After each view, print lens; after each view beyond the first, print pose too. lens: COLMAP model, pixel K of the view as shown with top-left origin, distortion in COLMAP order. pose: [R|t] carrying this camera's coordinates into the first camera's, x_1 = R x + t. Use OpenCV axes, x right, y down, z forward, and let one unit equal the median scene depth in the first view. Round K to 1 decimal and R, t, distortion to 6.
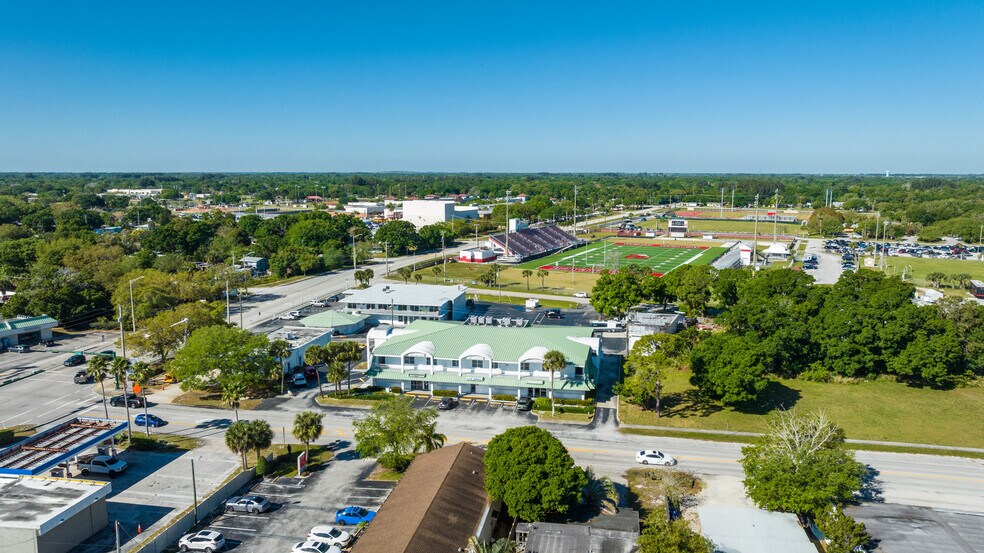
lens RADIAL K [[690.5, 0, 494.8], [0, 690.5, 276.5], [0, 0, 1]] dist [-0.036326, 0.031887]
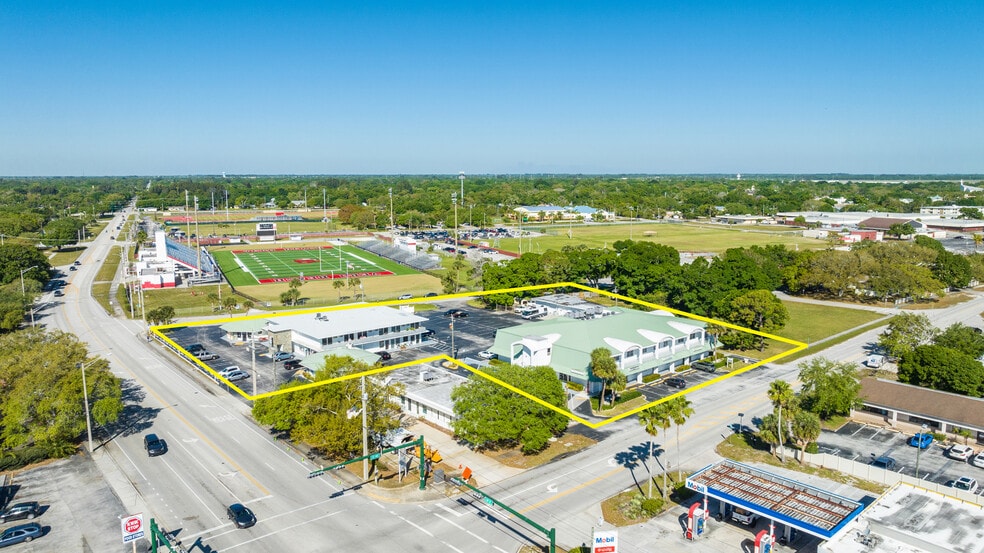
lens RADIAL K [[690.5, 0, 495.1], [0, 690.5, 277.7], [0, 0, 1]] dist [-0.036326, 0.031887]
pose [[0.612091, -0.121812, 0.781349, -0.882437], [0.121994, 0.990782, 0.058895, -0.067880], [-0.781320, 0.059271, 0.621309, 0.428308]]
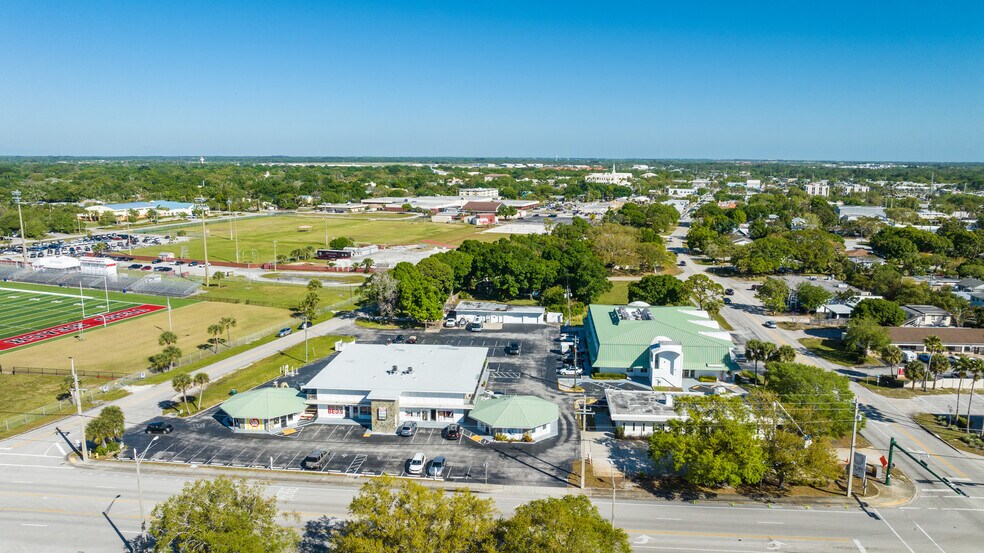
lens RADIAL K [[690.5, 0, 495.4], [0, 690.5, 275.3], [0, 0, 1]] dist [-0.036326, 0.031887]
pose [[-0.115029, -0.172353, 0.978296, -1.050868], [0.143443, 0.971629, 0.188045, -0.237951], [-0.982951, 0.161960, -0.087043, 1.262219]]
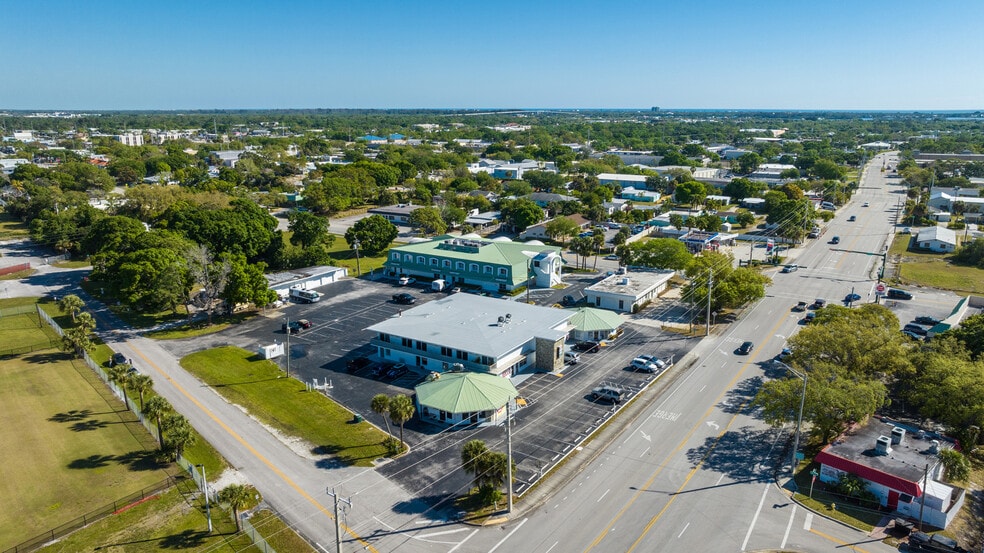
lens RADIAL K [[690.5, 0, 492.9], [0, 690.5, 272.2], [0, 0, 1]] dist [-0.036326, 0.031887]
pose [[-0.933222, -0.086294, 0.348784, -0.494265], [0.051483, 0.928599, 0.367497, -0.353470], [-0.355593, 0.360912, -0.862146, 2.062271]]
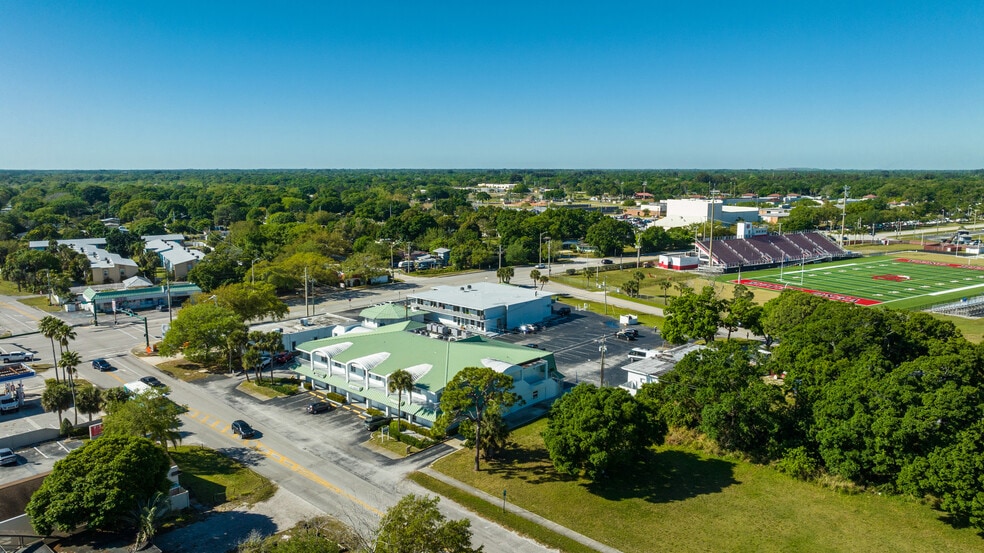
lens RADIAL K [[690.5, 0, 492.8], [0, 690.5, 275.1], [0, 0, 1]] dist [-0.036326, 0.031887]
pose [[0.850261, 0.078450, -0.520482, 0.507182], [-0.077019, 0.996731, 0.024415, -0.035332], [0.520696, 0.019328, 0.853523, 0.241181]]
